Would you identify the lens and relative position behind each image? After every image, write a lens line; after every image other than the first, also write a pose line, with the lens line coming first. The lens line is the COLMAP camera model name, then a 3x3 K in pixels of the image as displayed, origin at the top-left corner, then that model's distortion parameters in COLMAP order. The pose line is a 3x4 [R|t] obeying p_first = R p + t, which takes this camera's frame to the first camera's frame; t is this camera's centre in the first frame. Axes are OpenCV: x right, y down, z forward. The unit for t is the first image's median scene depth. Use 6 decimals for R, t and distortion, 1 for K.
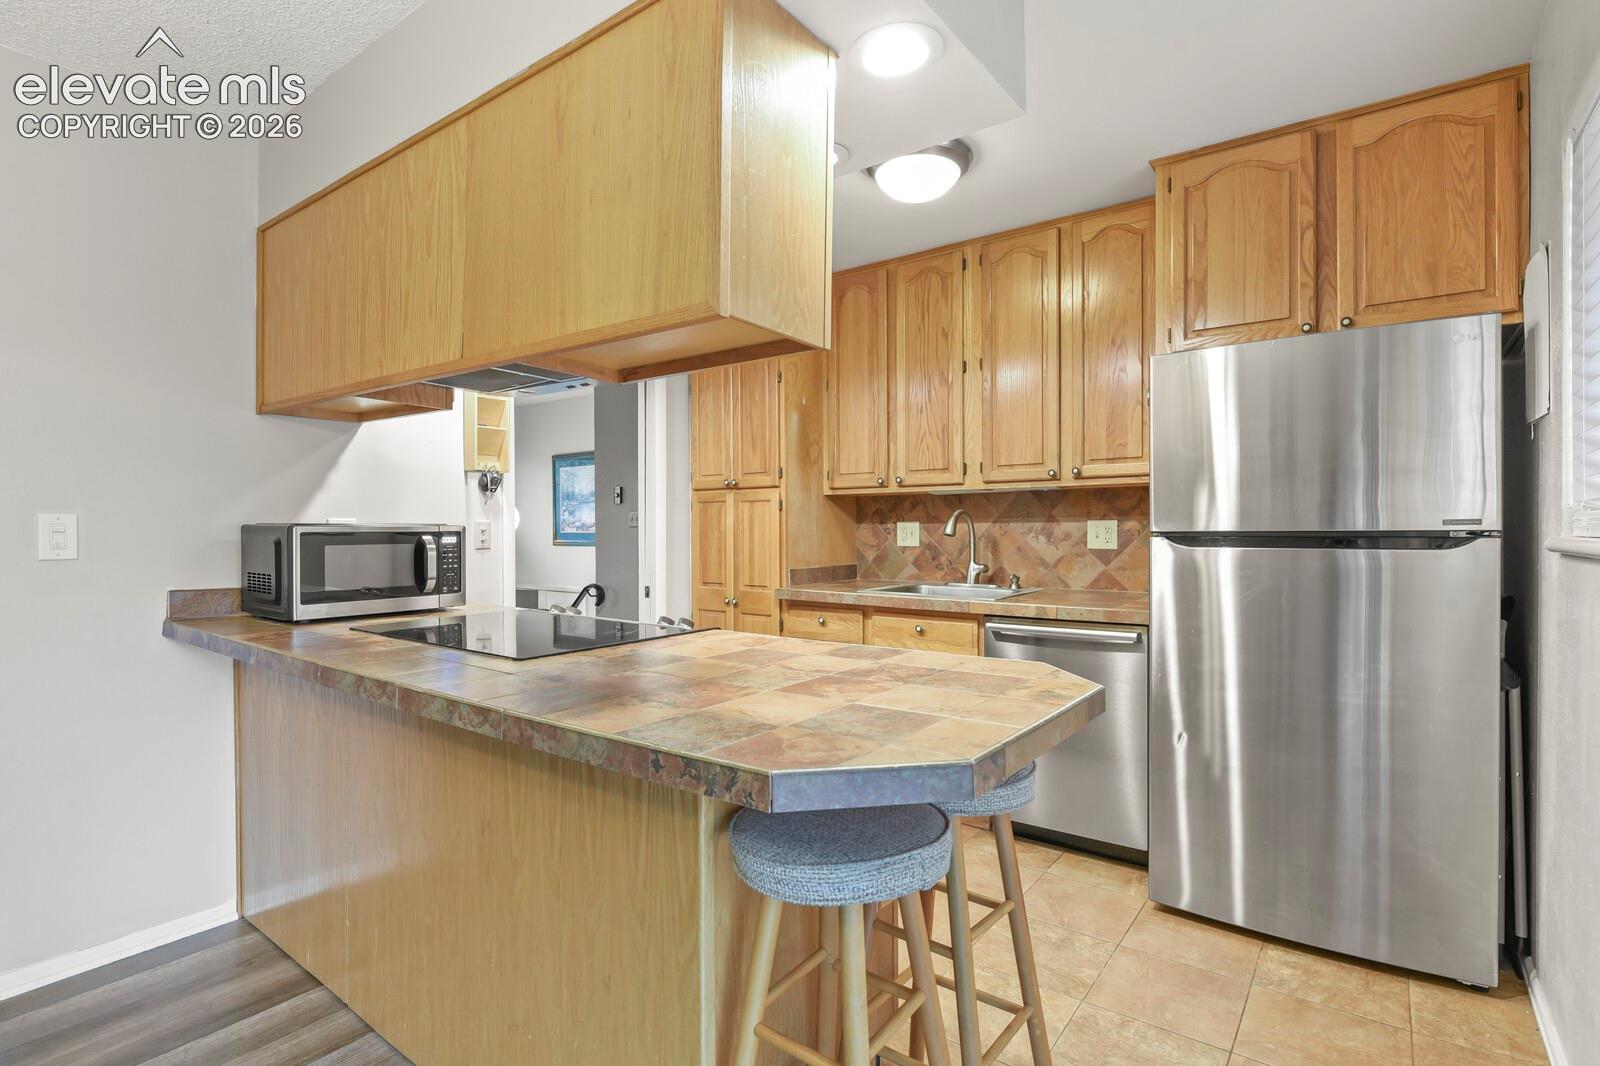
lens RADIAL K [[775.5, 0, 800.0], [0, 775.5, 533.0], [0, 0, 1]] dist [-0.001066, -0.001129]
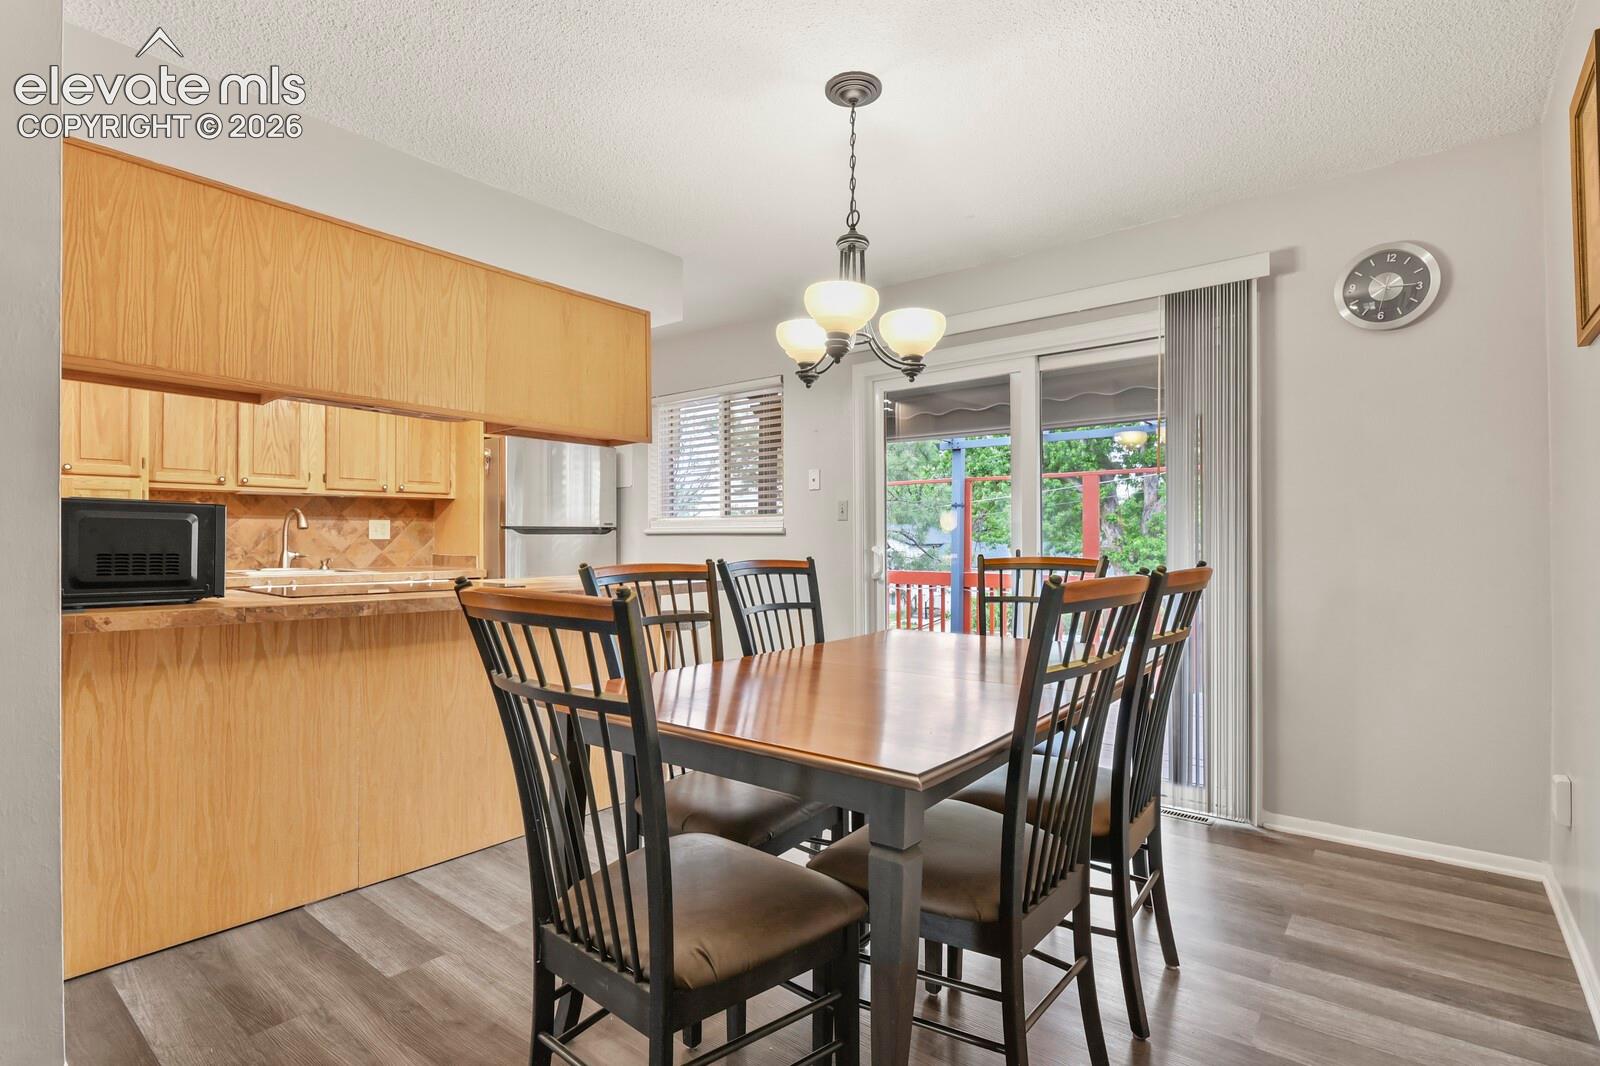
lens RADIAL K [[775.5, 0, 800.0], [0, 775.5, 533.0], [0, 0, 1]] dist [-0.001066, -0.001129]
pose [[0.041483, 0.008788, 0.999101, -1.030991], [0.001573, 0.999960, -0.008861, 0.022702], [-0.999138, 0.001939, 0.041467, 0.131076]]
